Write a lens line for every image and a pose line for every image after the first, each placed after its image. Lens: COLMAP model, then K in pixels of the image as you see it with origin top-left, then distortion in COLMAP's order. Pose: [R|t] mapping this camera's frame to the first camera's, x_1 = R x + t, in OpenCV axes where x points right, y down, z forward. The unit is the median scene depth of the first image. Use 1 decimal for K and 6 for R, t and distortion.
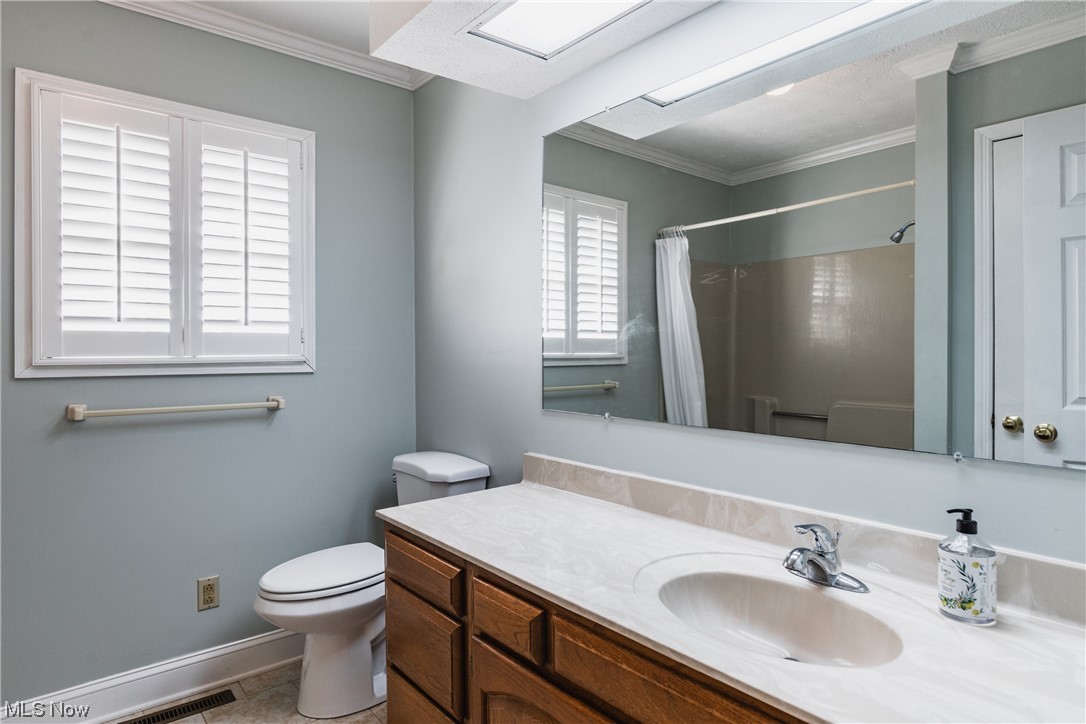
lens RADIAL K [[620.6, 0, 565.8], [0, 620.6, 362.2], [0, 0, 1]] dist [-0.006150, 0.002323]
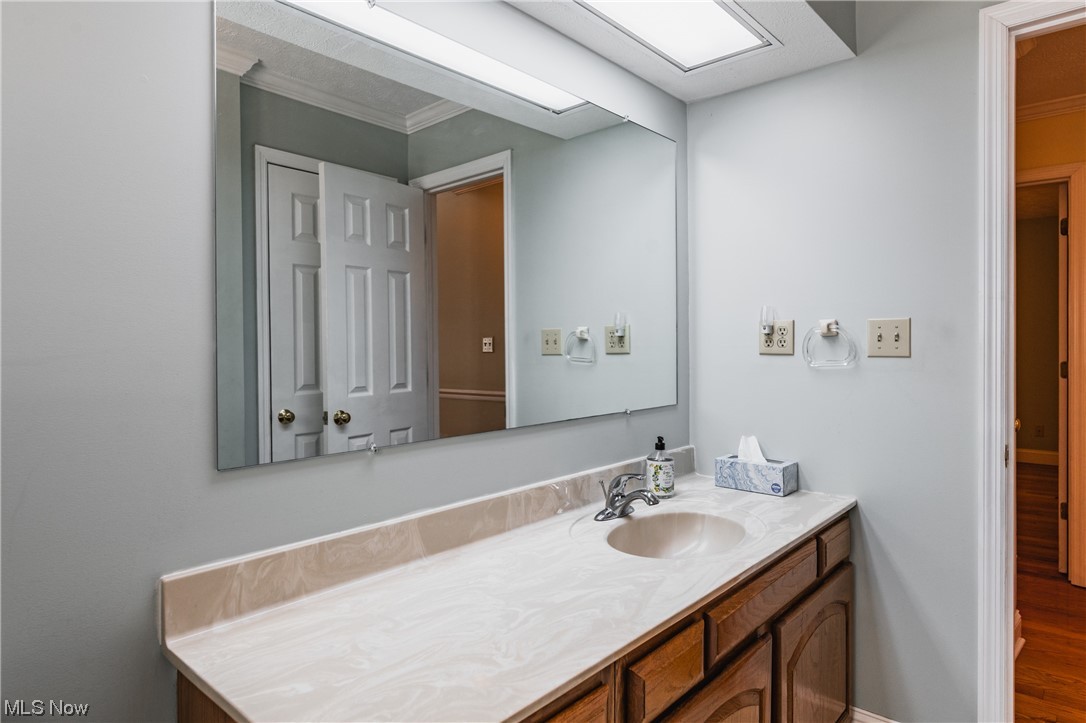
lens RADIAL K [[620.6, 0, 545.2], [0, 620.6, 353.8], [0, 0, 1]] dist [-0.006150, 0.002323]
pose [[-0.121631, -0.006626, 0.992553, -0.718099], [0.026986, 0.999586, 0.009980, -0.021284], [-0.992208, 0.027999, -0.121402, 1.004273]]
